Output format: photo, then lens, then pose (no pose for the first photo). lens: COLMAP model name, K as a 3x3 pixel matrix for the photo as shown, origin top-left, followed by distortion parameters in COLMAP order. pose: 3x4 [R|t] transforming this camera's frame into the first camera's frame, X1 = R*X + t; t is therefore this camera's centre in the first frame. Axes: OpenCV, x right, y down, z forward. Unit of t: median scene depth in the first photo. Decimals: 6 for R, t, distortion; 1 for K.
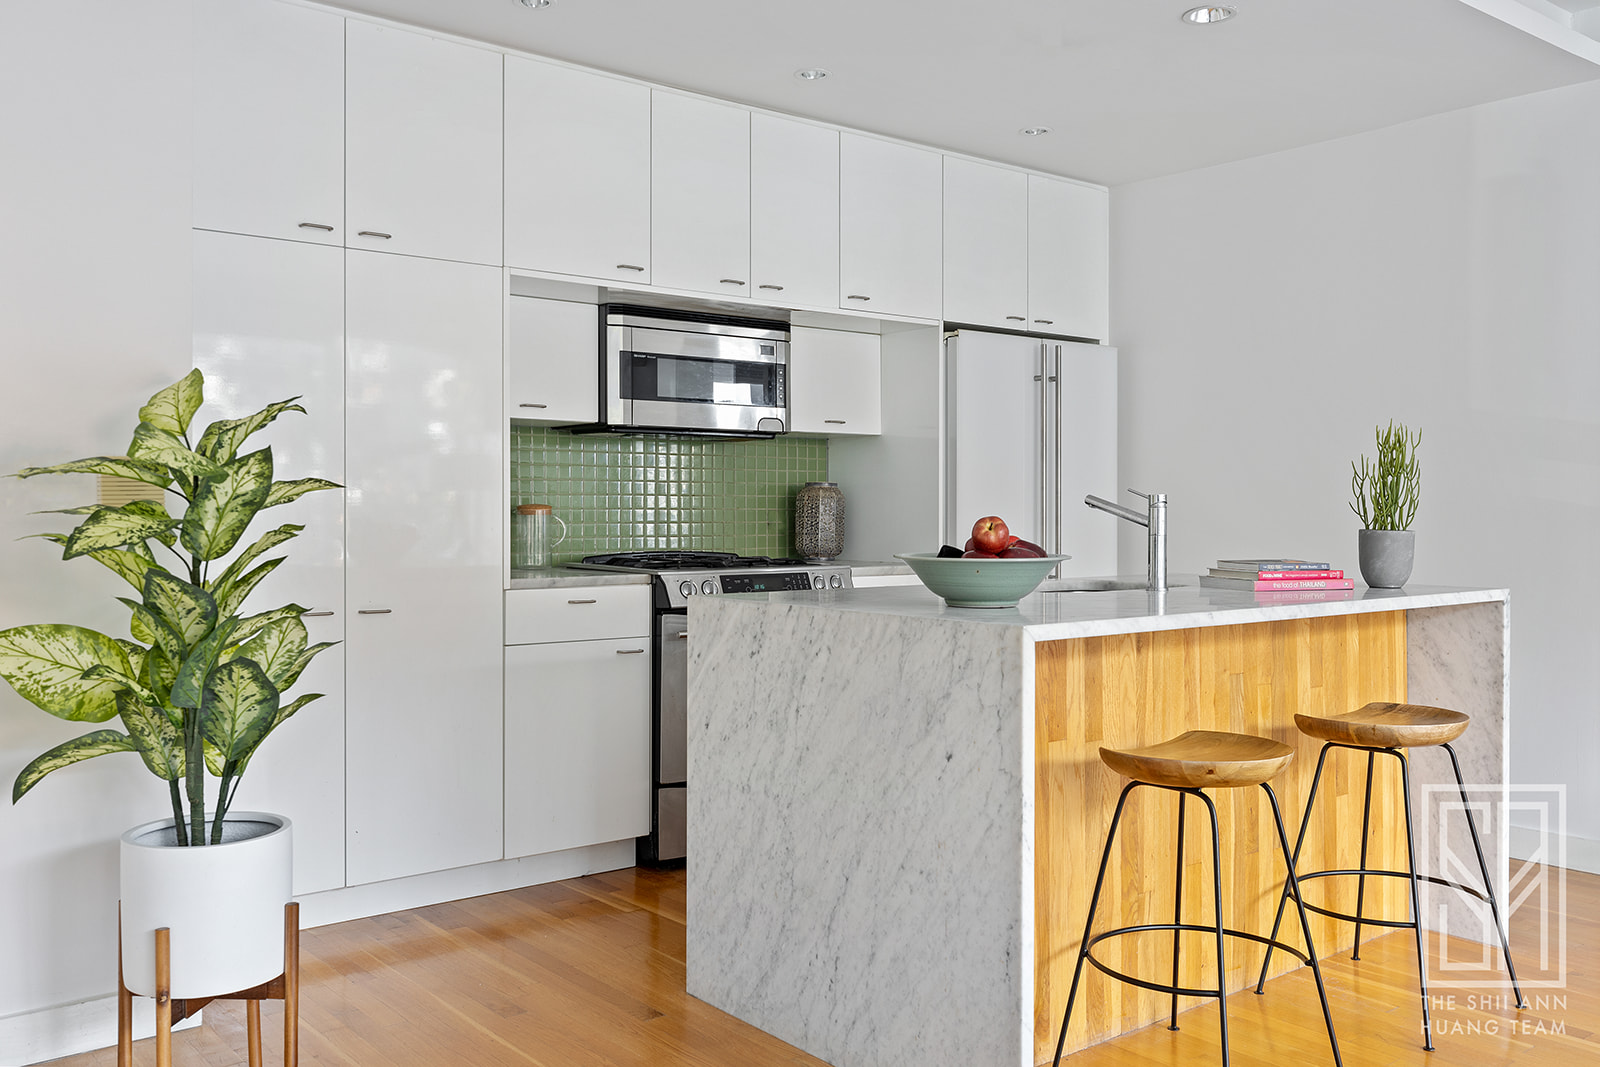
lens RADIAL K [[1399.1, 0, 801.3], [0, 1399.1, 518.0], [0, 0, 1]] dist [-0.006855, -0.006569]
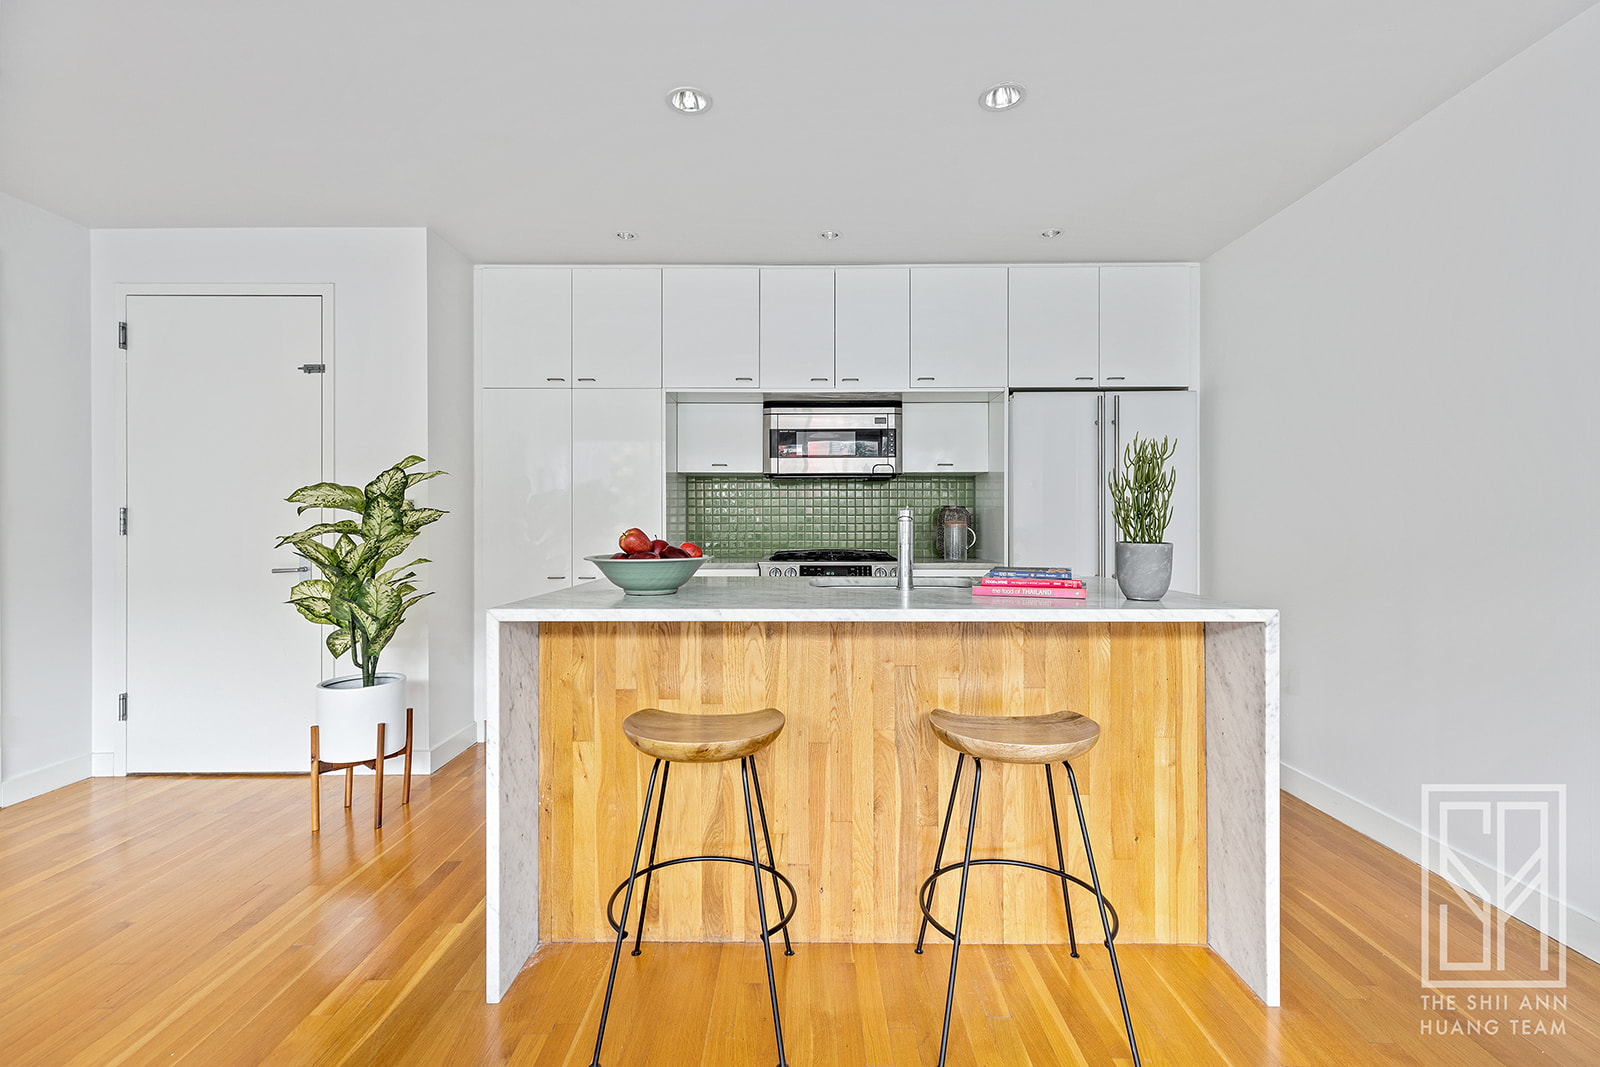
lens RADIAL K [[722.6, 0, 800.0], [0, 722.6, 533.5], [0, 0, 1]] dist [-0.000384, -0.000239]
pose [[0.767258, 0.005789, -0.641312, 0.557573], [-0.001957, 0.999976, 0.006685, -0.000647], [0.641335, -0.003874, 0.767251, 0.438555]]
